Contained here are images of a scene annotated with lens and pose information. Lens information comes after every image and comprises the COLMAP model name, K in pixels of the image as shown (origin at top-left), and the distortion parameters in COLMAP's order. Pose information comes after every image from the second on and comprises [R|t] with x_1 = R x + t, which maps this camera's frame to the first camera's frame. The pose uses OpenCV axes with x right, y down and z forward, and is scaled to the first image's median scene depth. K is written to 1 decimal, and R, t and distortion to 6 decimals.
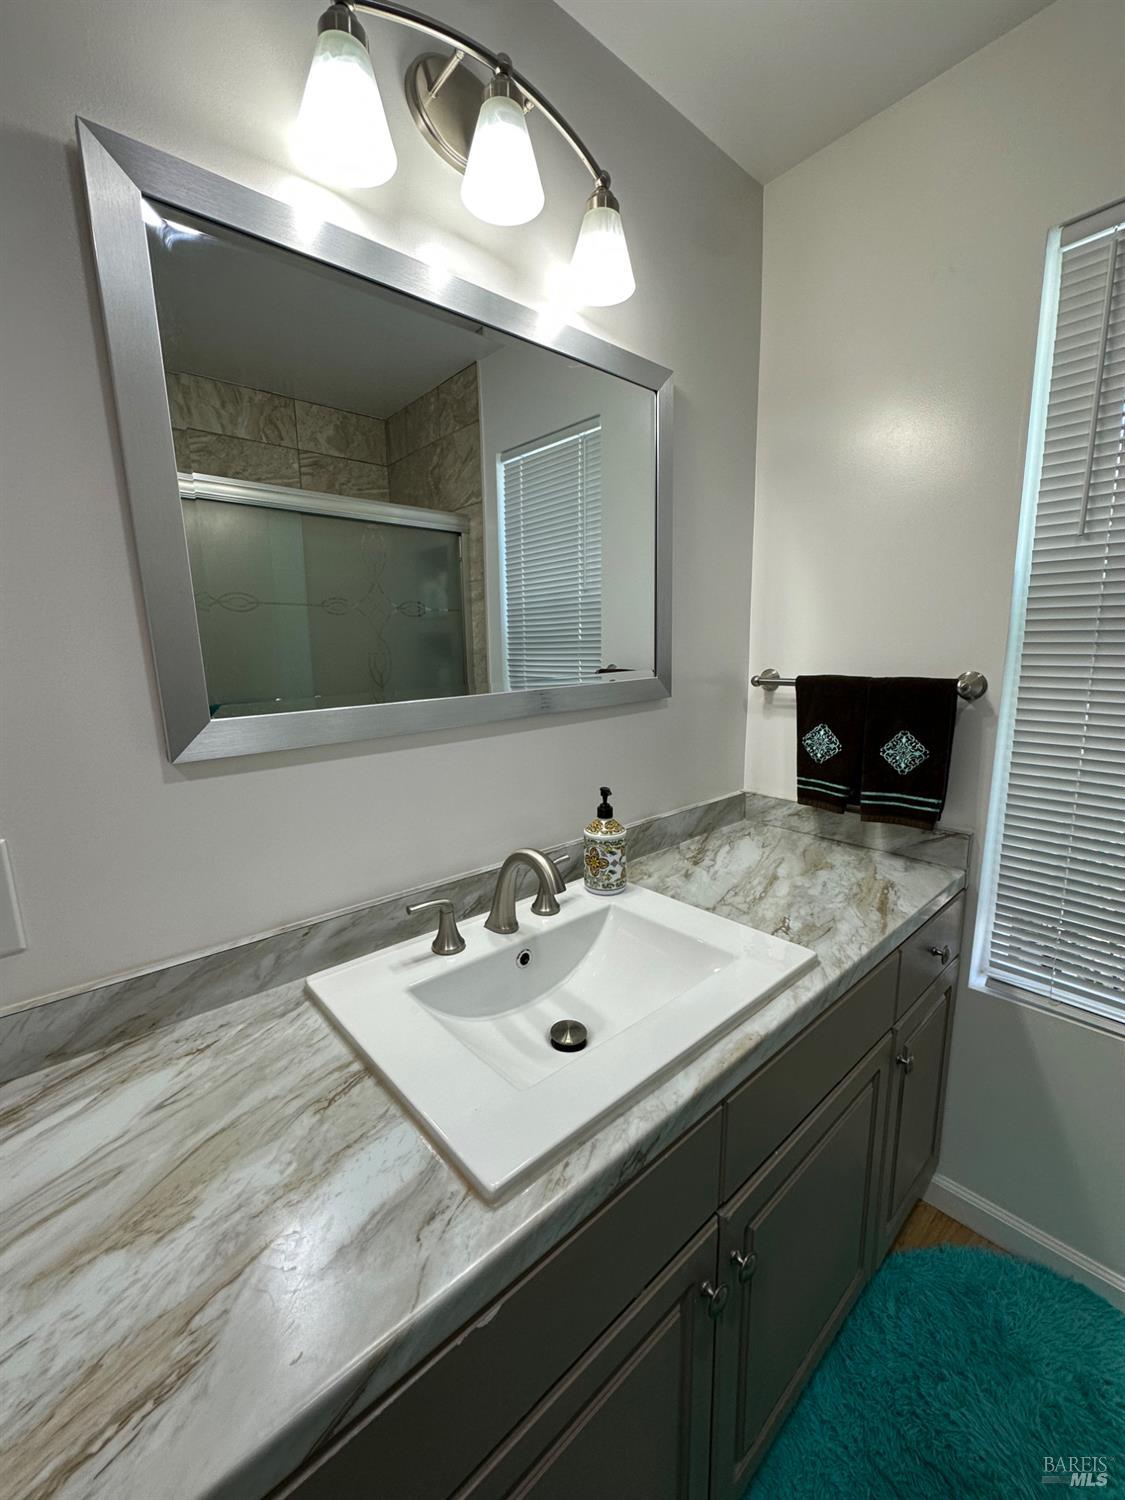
lens RADIAL K [[599.5, 0, 563.6], [0, 599.5, 748.3], [0, 0, 1]] dist [-0.002457, 0.000681]
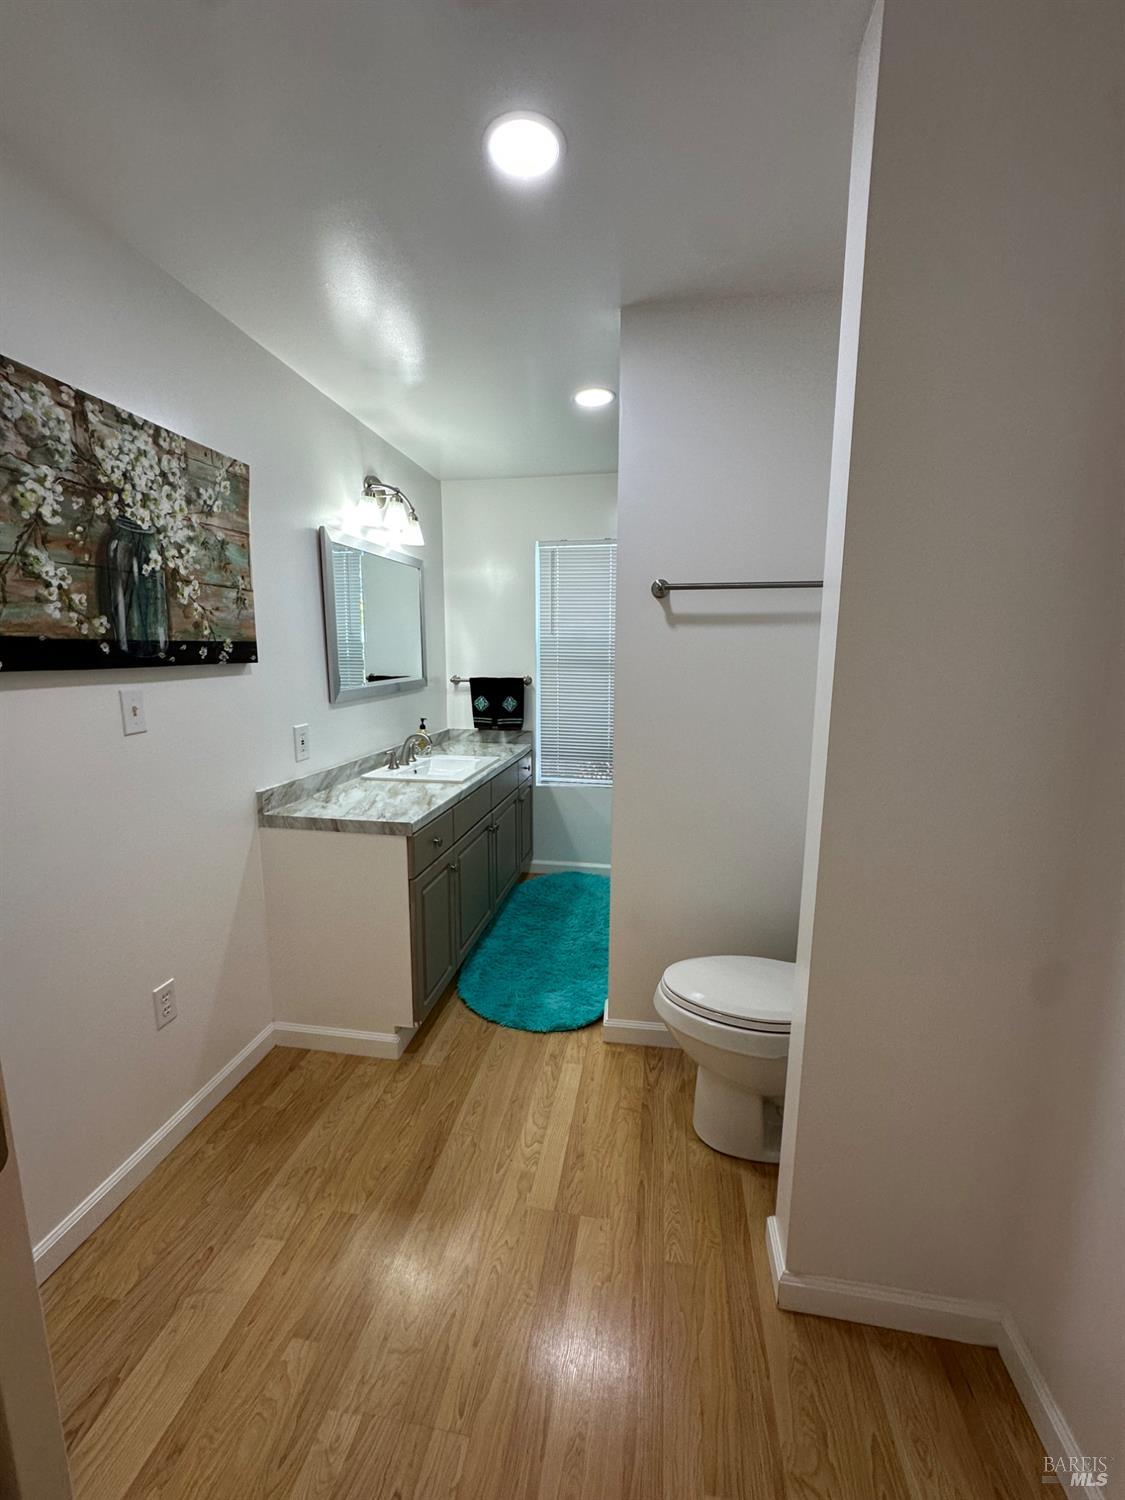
lens RADIAL K [[599.5, 0, 558.5], [0, 599.5, 748.4], [0, 0, 1]] dist [-0.002457, 0.000681]
pose [[0.782775, -0.080002, 0.617141, -0.981947], [0.089510, 0.995864, 0.015563, 0.186166], [-0.615833, 0.043058, 0.786699, -1.315092]]
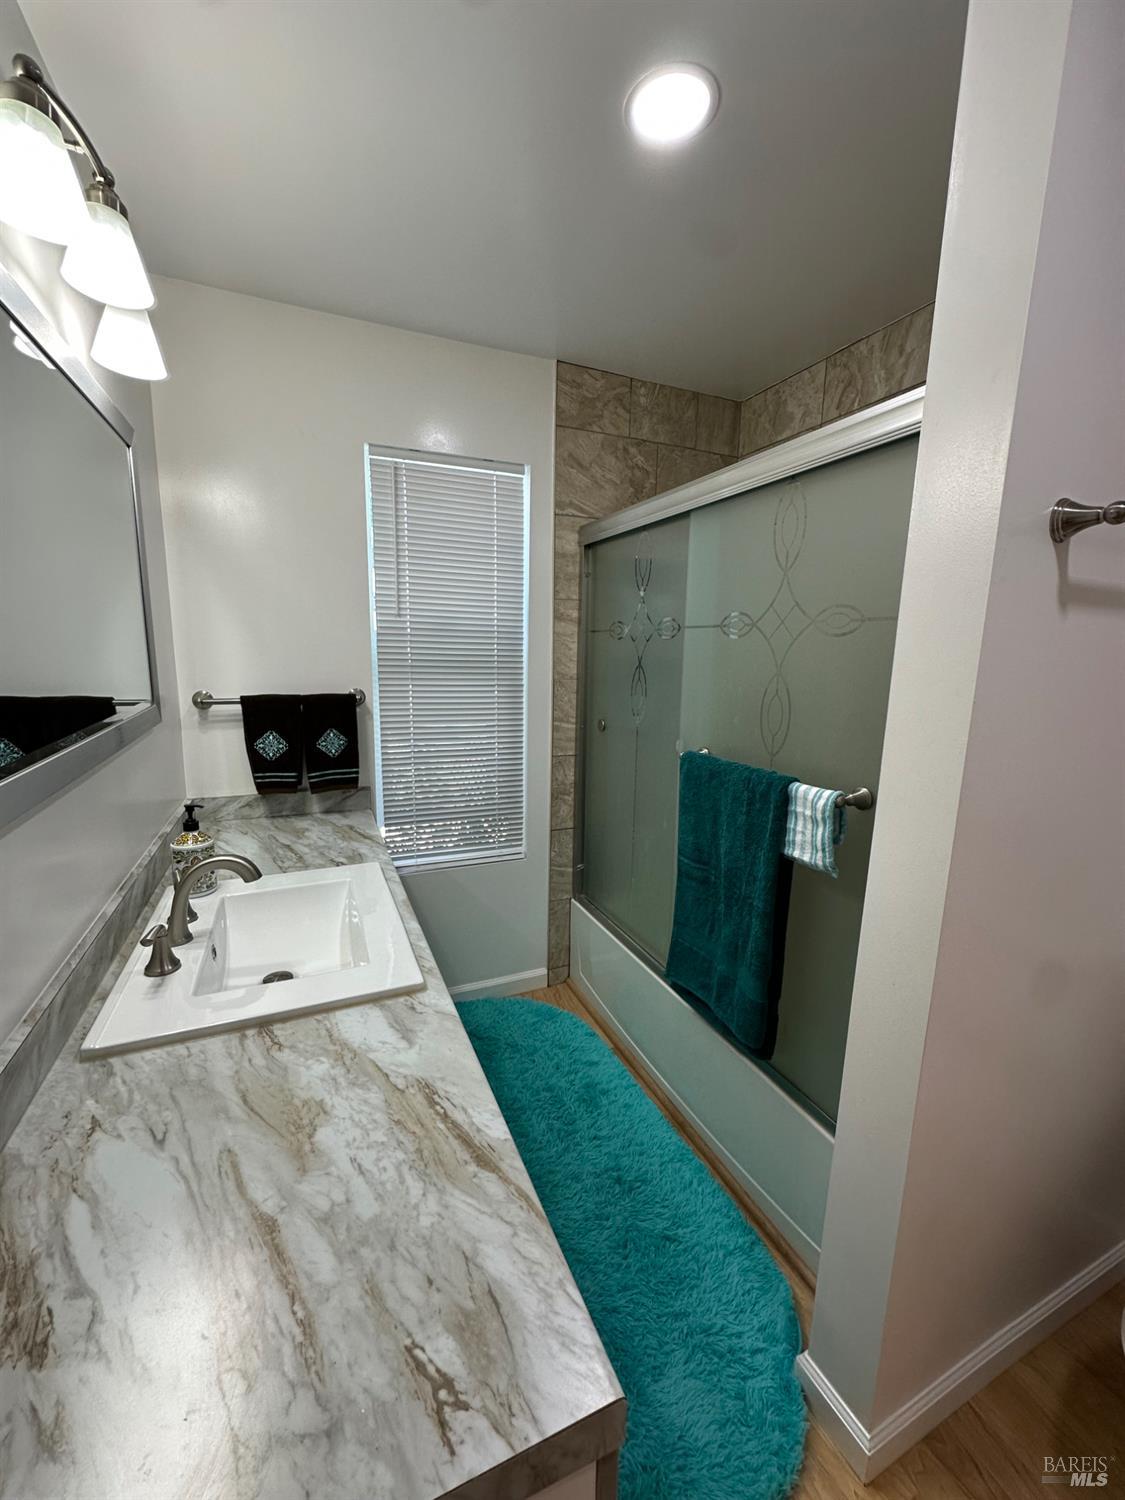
lens RADIAL K [[599.5, 0, 558.7], [0, 599.5, 748.5], [0, 0, 1]] dist [-0.002457, 0.000681]
pose [[0.313414, -0.137522, 0.939606, -0.659928], [0.136318, 0.985726, 0.098802, -0.048426], [-0.939781, 0.097119, 0.327687, -0.040625]]
